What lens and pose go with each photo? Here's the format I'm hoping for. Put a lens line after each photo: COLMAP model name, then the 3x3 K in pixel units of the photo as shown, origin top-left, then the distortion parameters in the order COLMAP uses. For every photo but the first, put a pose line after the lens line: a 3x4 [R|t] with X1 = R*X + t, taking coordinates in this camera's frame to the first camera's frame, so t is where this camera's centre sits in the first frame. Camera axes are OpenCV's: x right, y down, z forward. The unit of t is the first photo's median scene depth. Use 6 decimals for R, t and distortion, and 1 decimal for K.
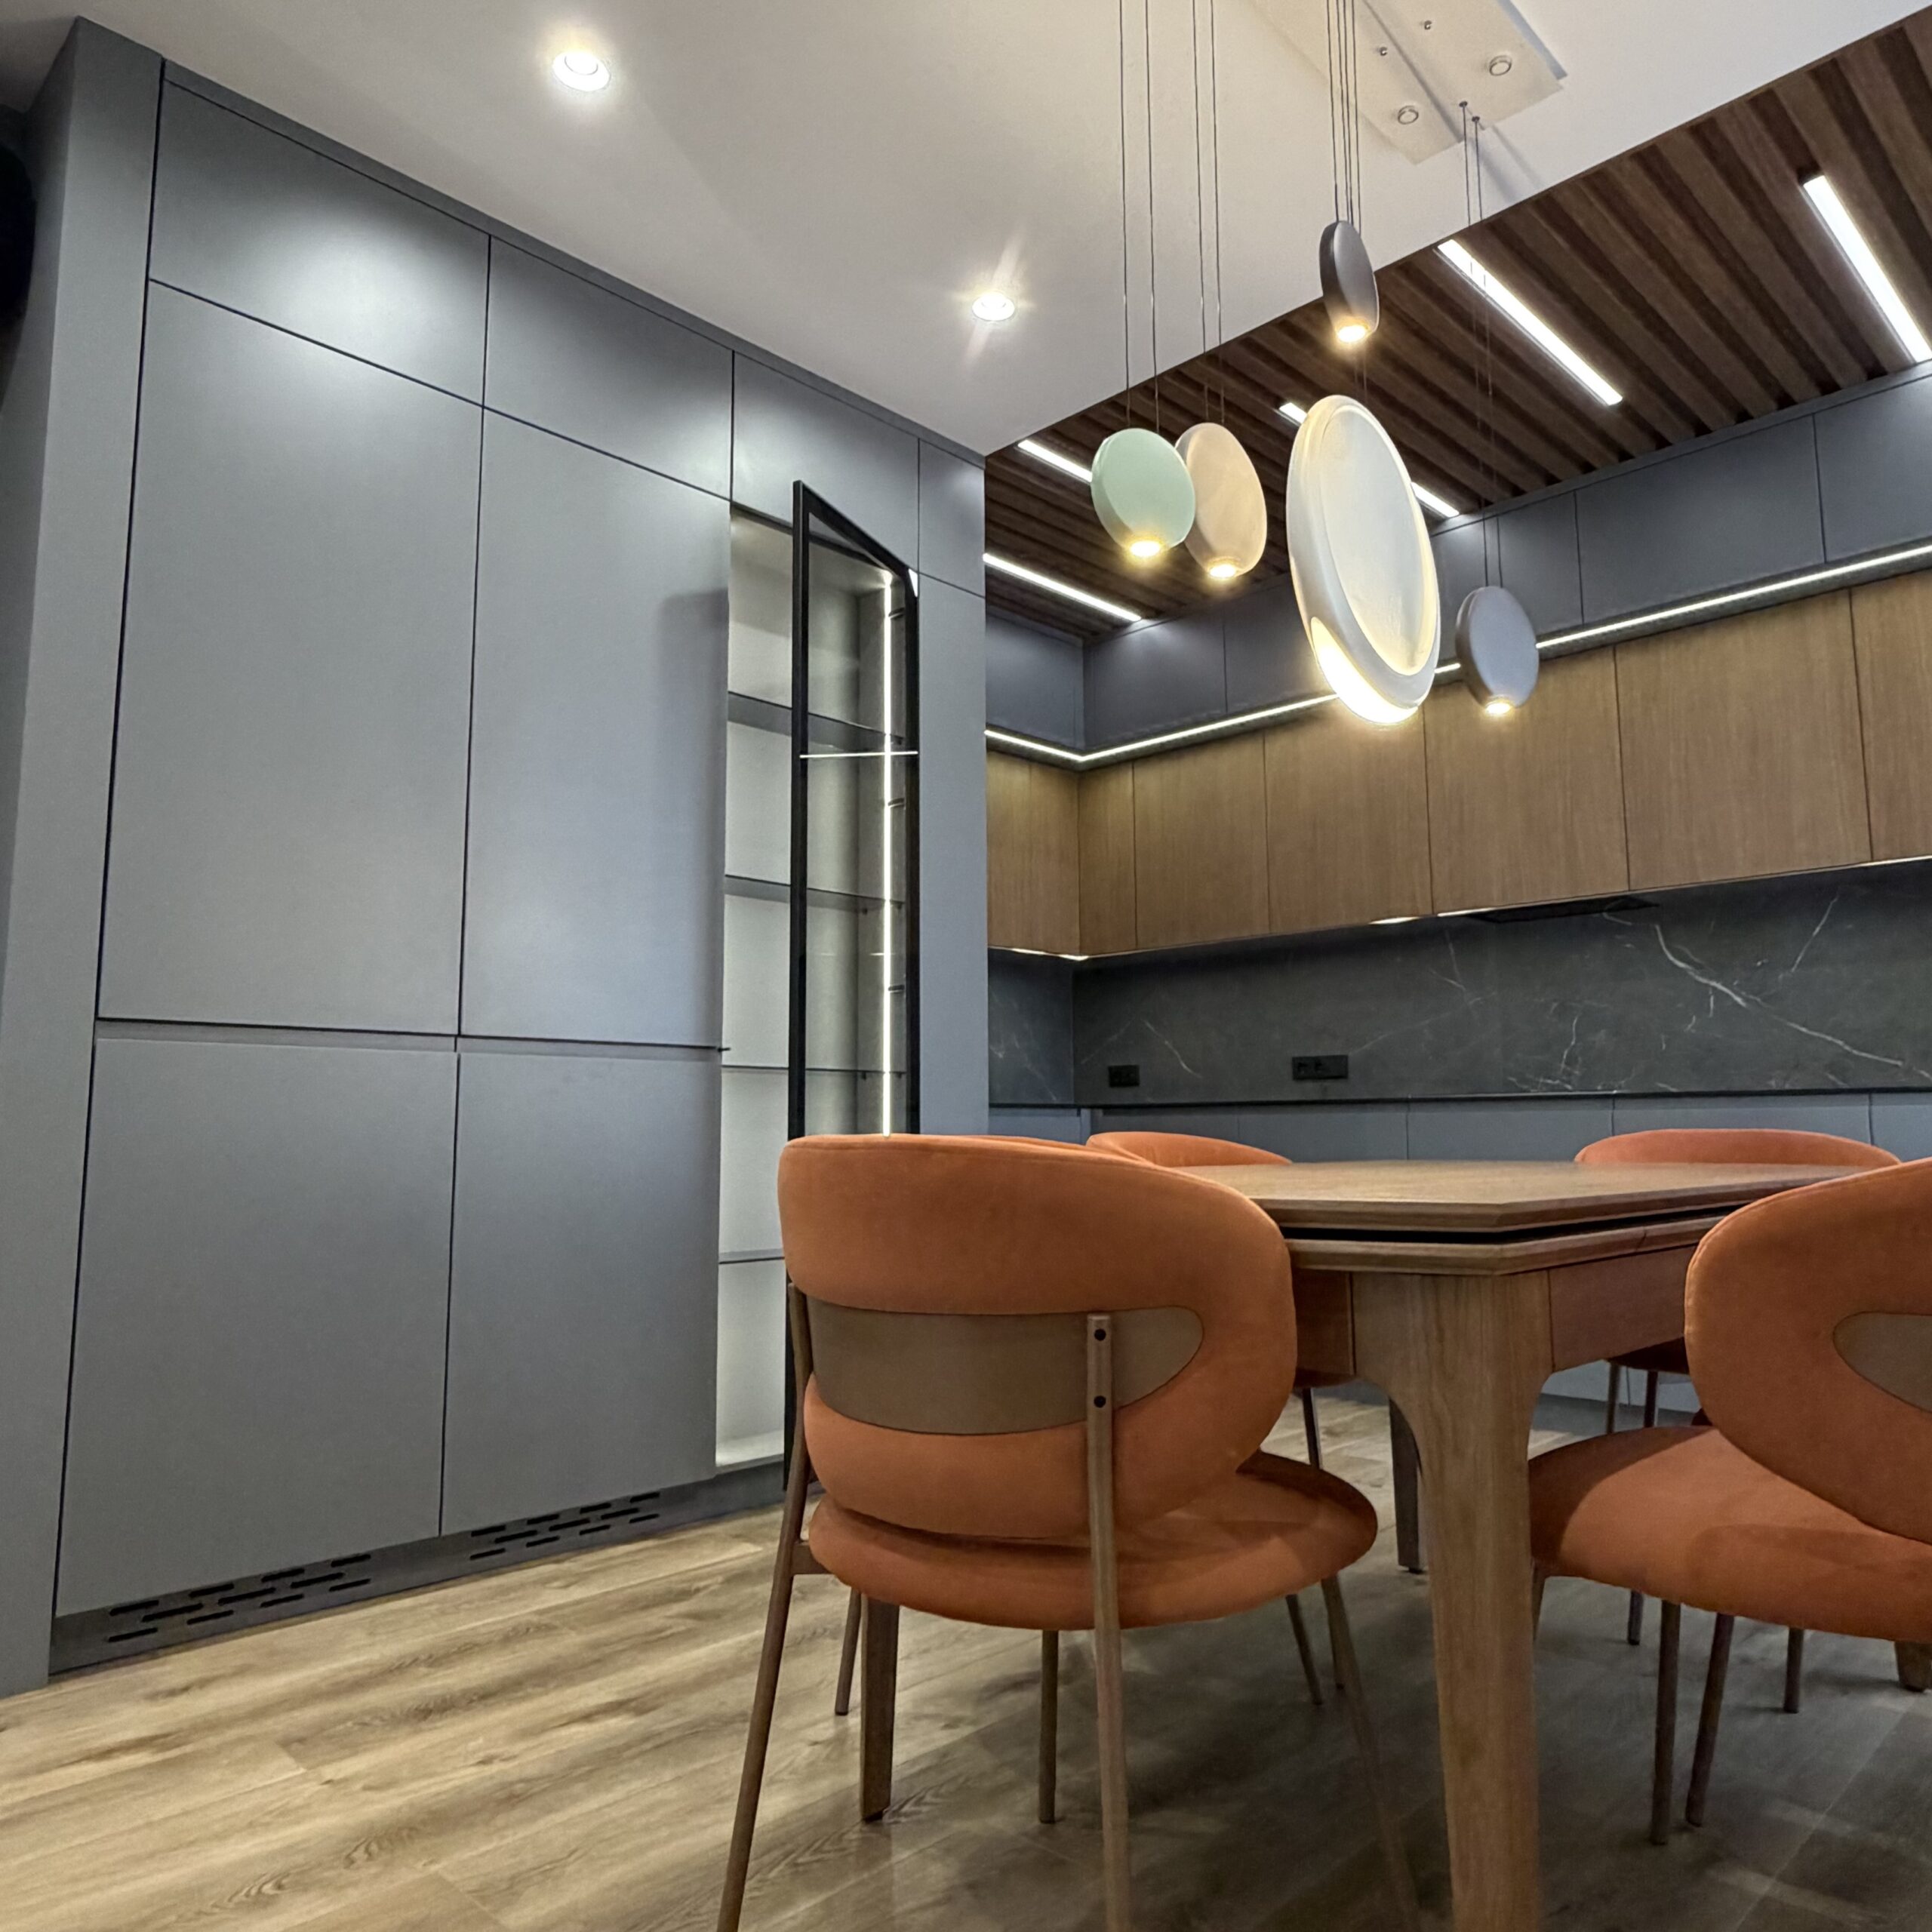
lens RADIAL K [[1433.0, 0, 949.7], [0, 1433.0, 949.8], [0, 0, 1]] dist [-0.037801, 0.008271]
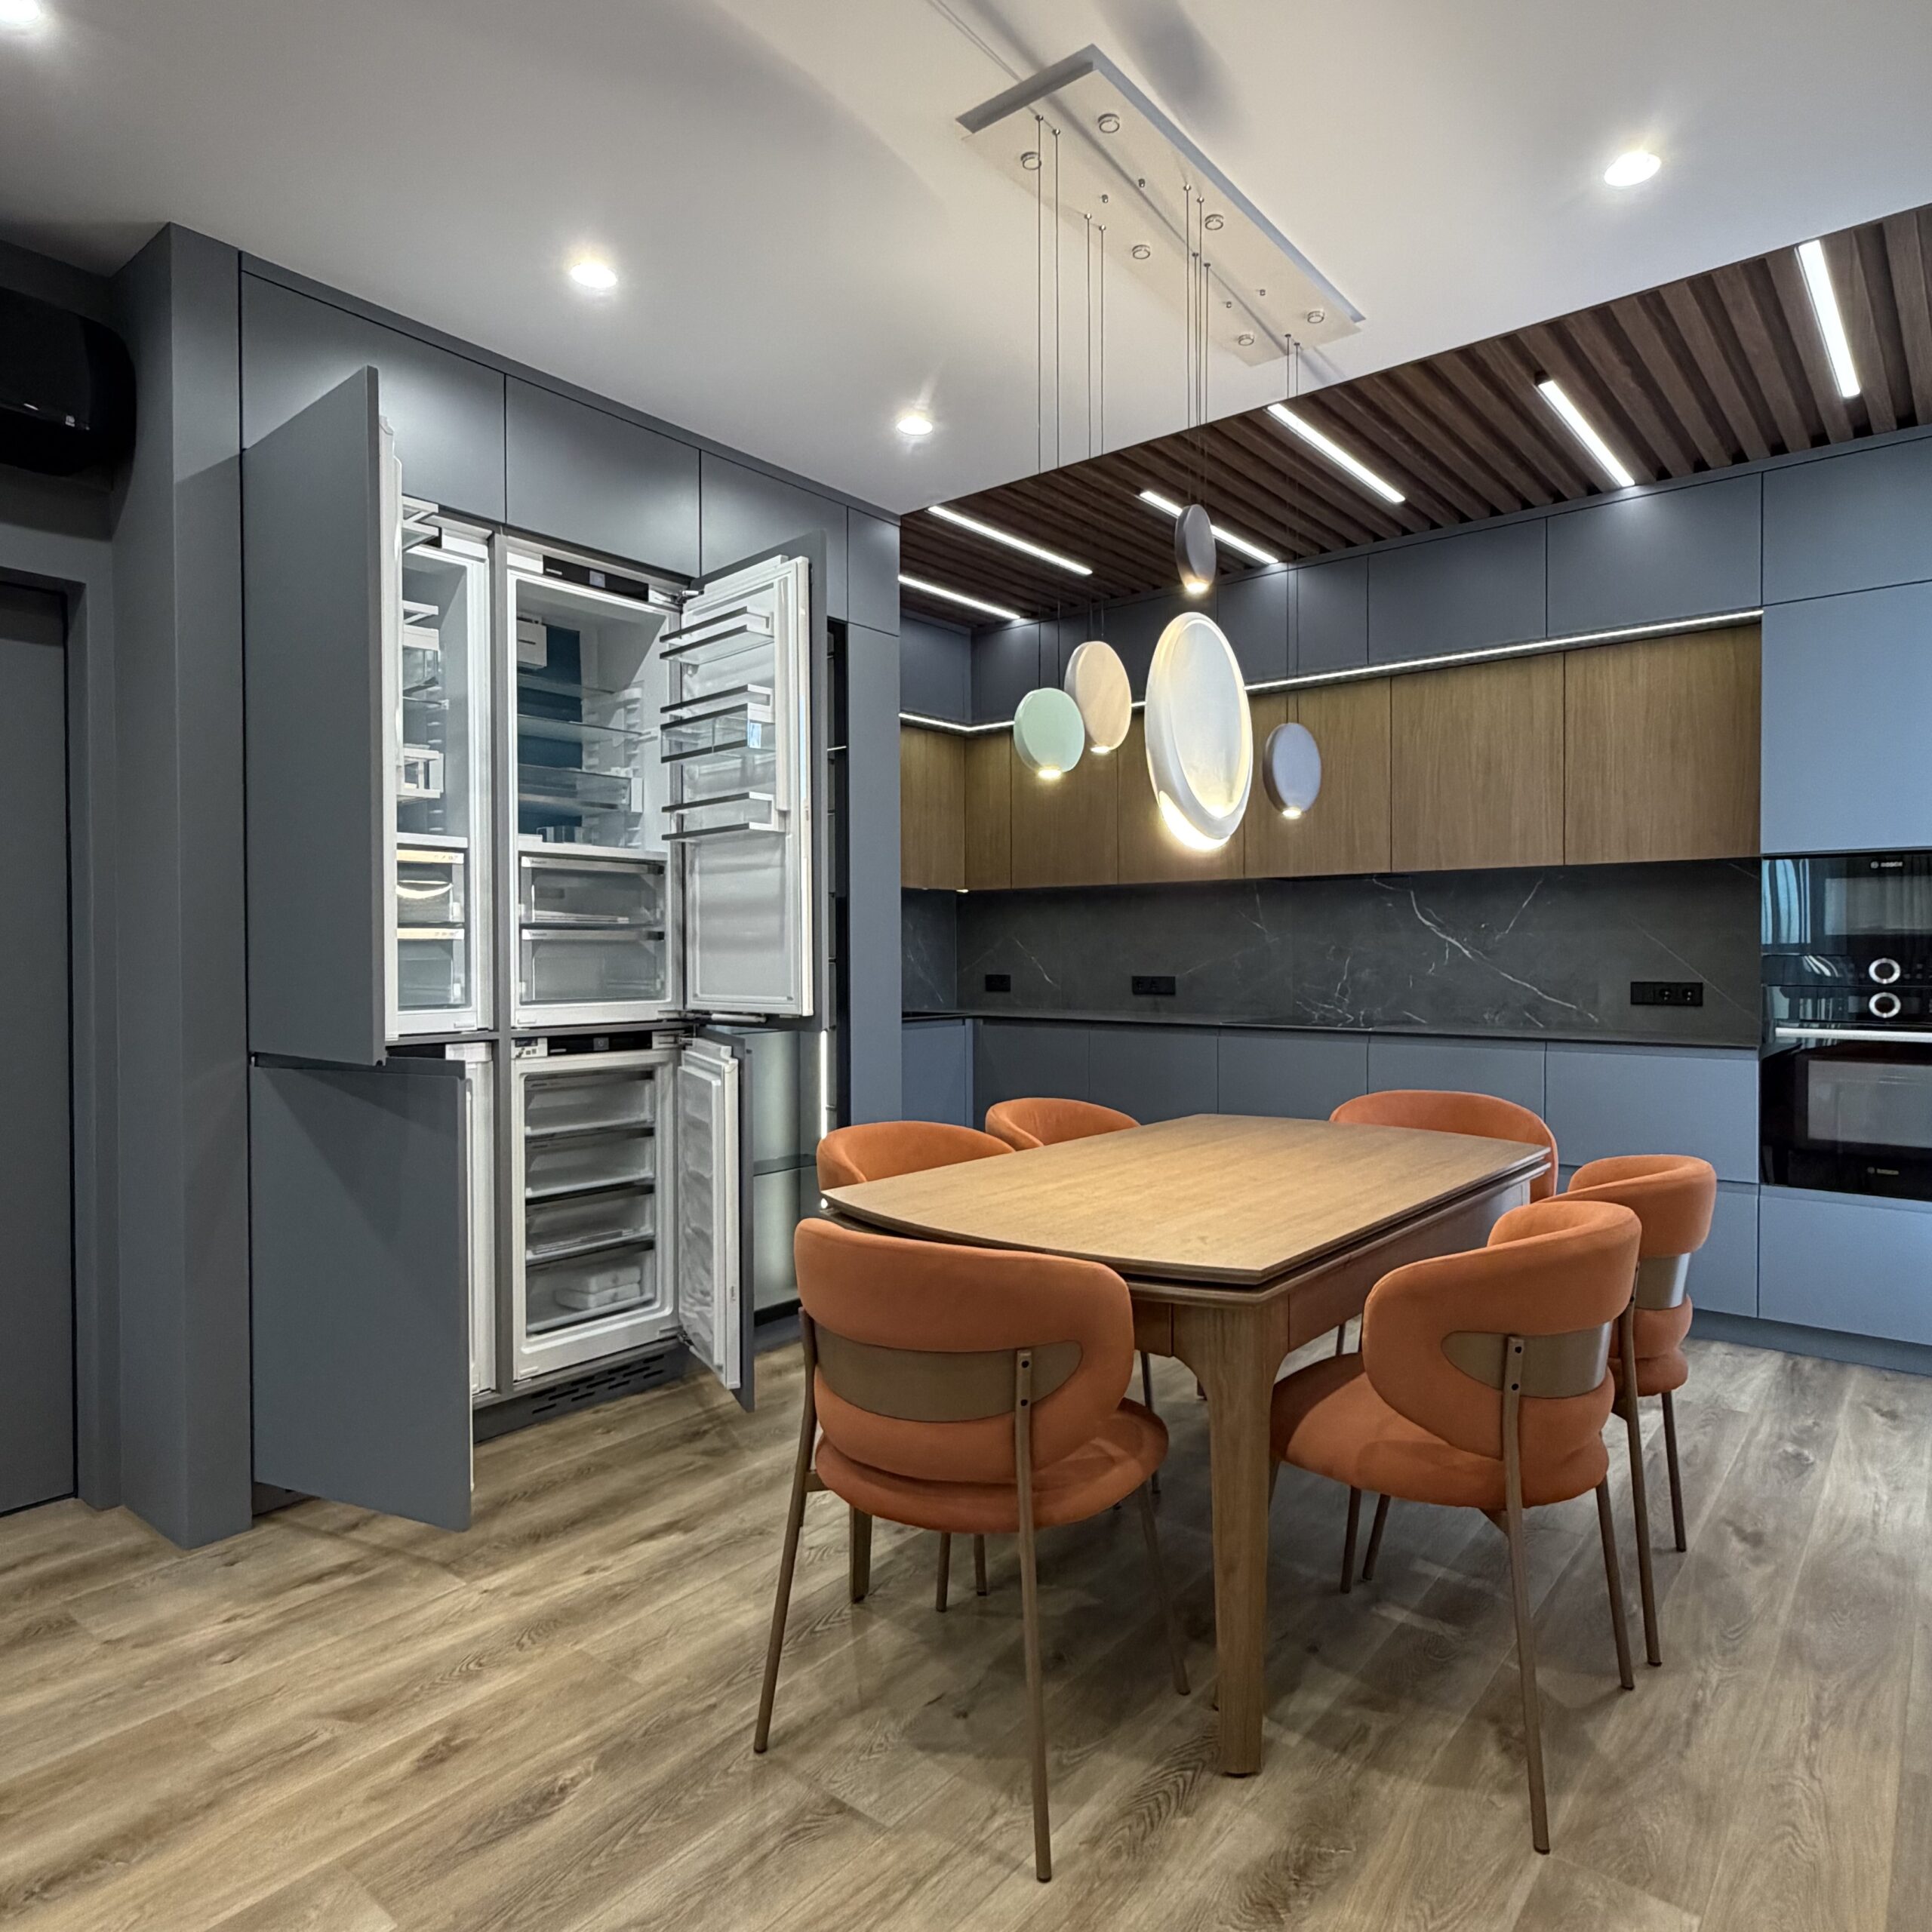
lens RADIAL K [[1266.4, 0, 959.0], [0, 1266.4, 966.7], [0, 0, 1]] dist [-0.054794, 0.009348]
pose [[0.994825, -0.001853, 0.101583, -0.056694], [-0.012201, 0.990420, 0.137551, -0.182837], [-0.100865, -0.138079, 0.985272, -0.184530]]
